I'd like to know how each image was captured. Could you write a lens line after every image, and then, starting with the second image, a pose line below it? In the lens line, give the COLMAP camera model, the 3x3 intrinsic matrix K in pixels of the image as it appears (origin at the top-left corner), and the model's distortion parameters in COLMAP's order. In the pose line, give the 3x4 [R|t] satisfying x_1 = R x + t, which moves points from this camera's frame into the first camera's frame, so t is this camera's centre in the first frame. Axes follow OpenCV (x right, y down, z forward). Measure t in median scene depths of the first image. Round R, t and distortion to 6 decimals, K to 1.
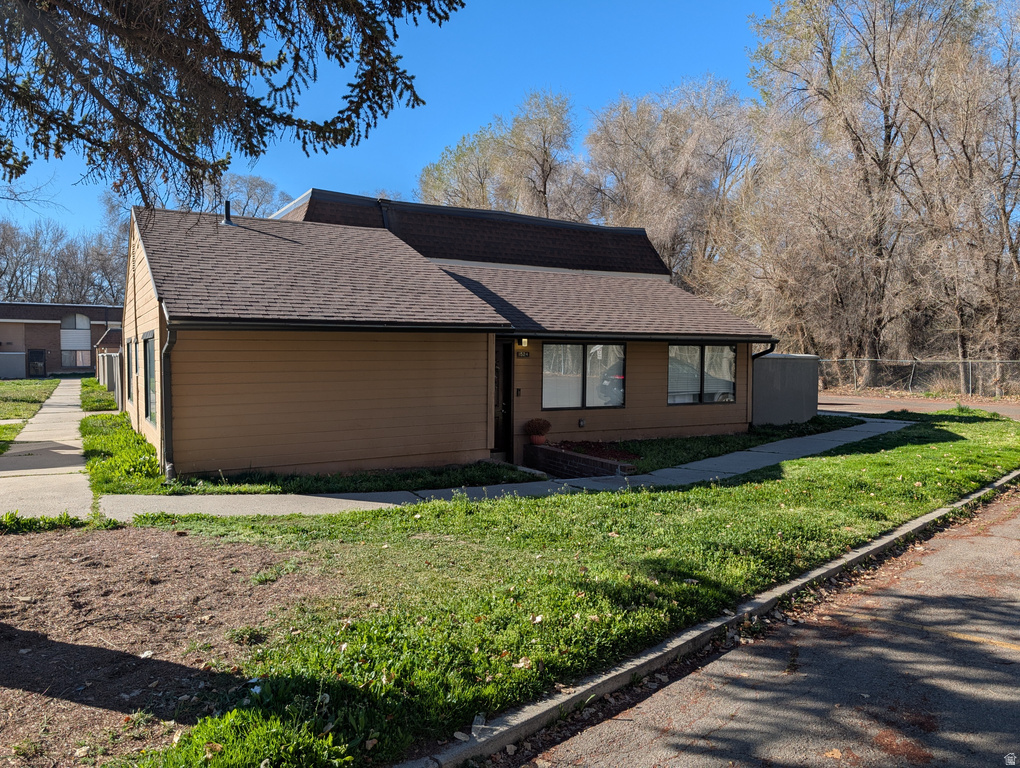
lens RADIAL K [[736.5, 0, 510.3], [0, 736.5, 385.4], [0, 0, 1]] dist [0.011563, -0.005330]
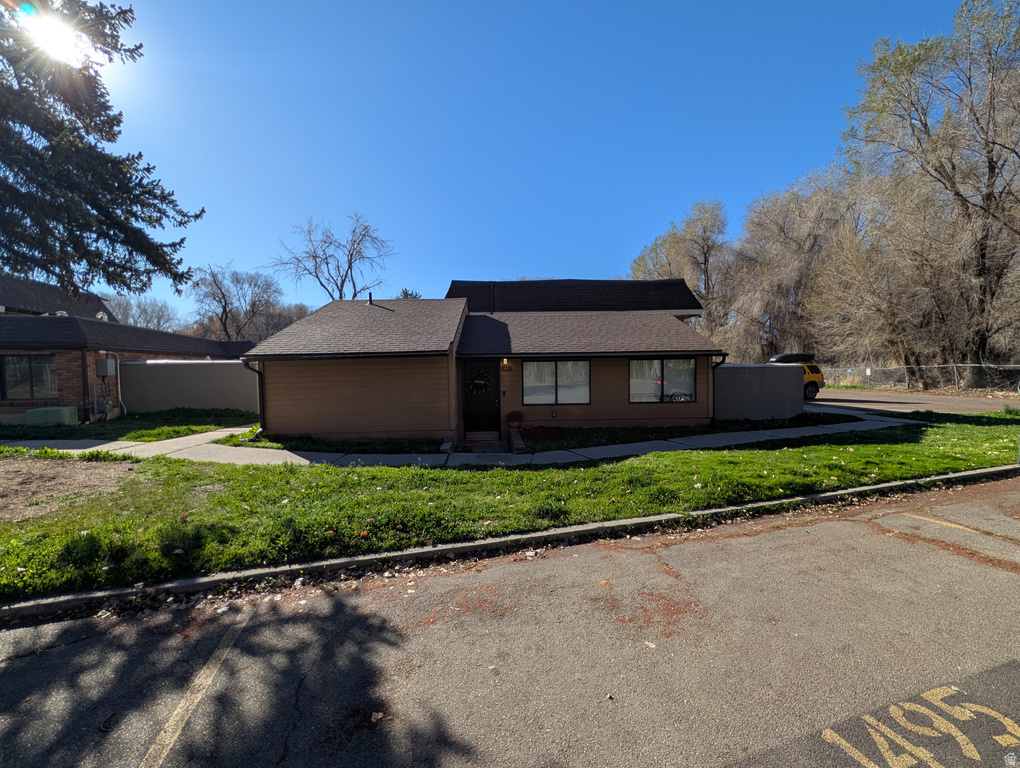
lens RADIAL K [[398.3, 0, 514.4], [0, 398.3, 382.9], [0, 0, 1]] dist [0.000712, 0.000304]
pose [[0.878494, -0.002955, -0.477745, 0.397546], [0.000427, 0.999985, -0.005400, -0.008189], [0.477754, 0.004540, 0.878482, 0.245403]]
